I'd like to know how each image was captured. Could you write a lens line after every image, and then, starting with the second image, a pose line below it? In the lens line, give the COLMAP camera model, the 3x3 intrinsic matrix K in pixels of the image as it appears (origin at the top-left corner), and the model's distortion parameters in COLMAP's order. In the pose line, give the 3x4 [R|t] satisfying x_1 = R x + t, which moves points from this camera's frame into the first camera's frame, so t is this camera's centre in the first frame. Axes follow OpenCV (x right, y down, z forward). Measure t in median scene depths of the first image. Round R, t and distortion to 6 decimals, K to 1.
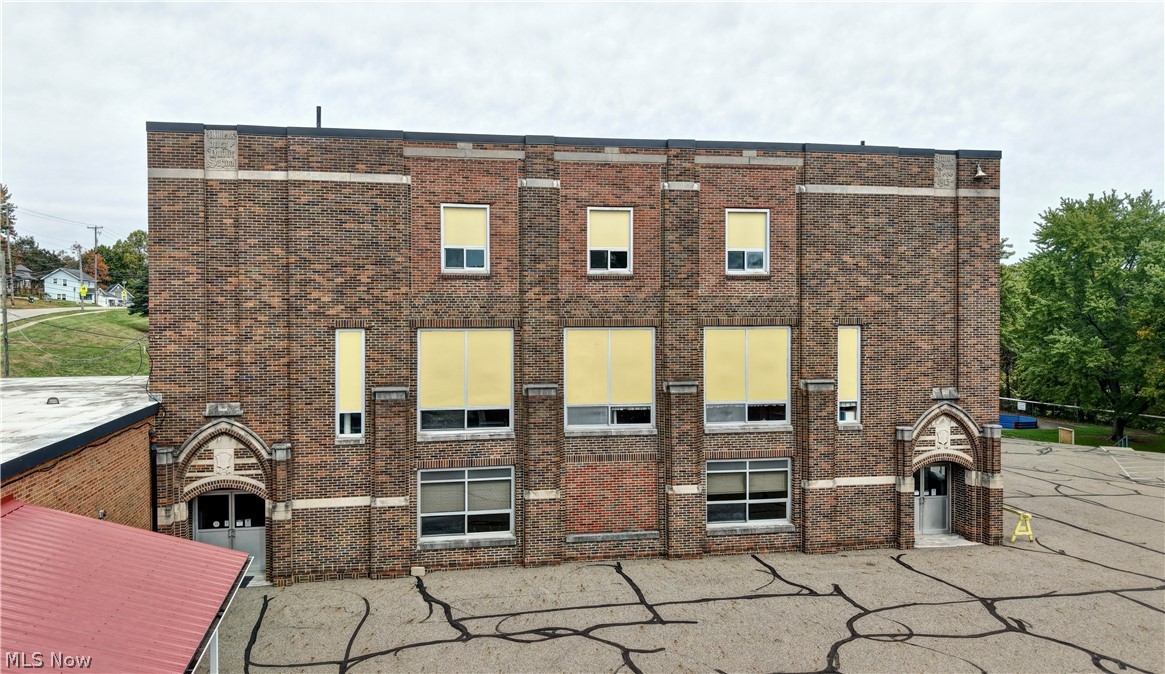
lens RADIAL K [[893.4, 0, 576.6], [0, 893.4, 325.5], [0, 0, 1]] dist [0.005037, -0.016062]
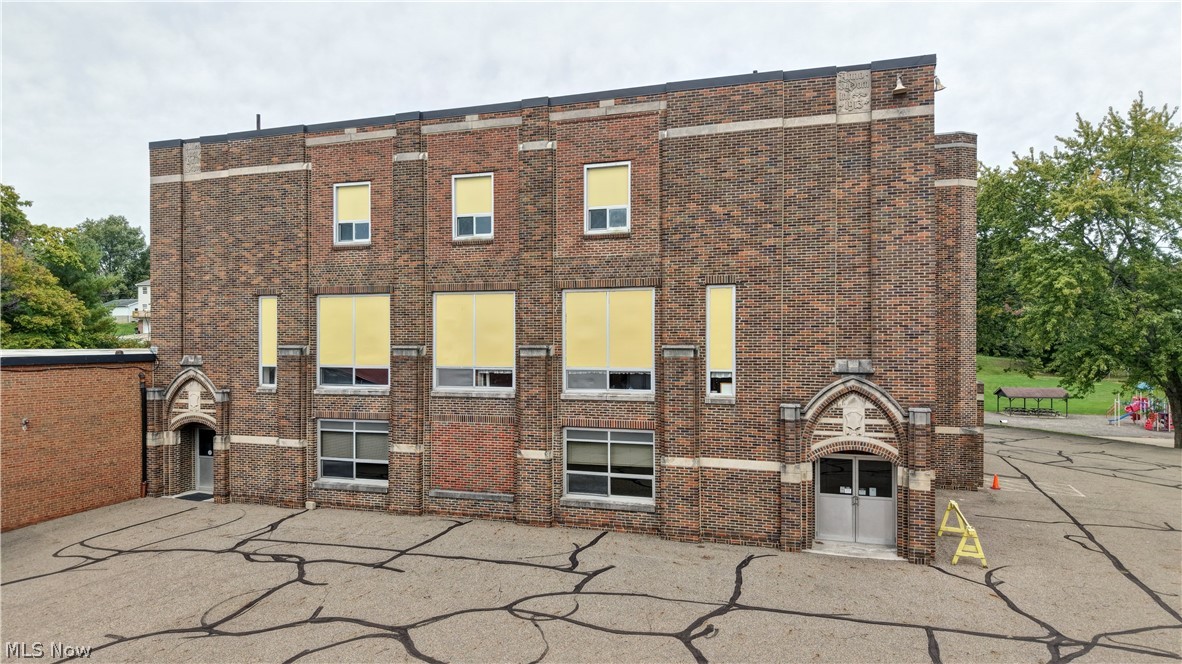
lens RADIAL K [[839.7, 0, 593.5], [0, 839.7, 342.8], [0, 0, 1]] dist [0.008945, -0.026816]
pose [[0.854681, 0.003341, -0.519142, 0.674776], [-0.005418, 0.999982, -0.002484, 0.064376], [0.519125, 0.004936, 0.854684, 0.255110]]
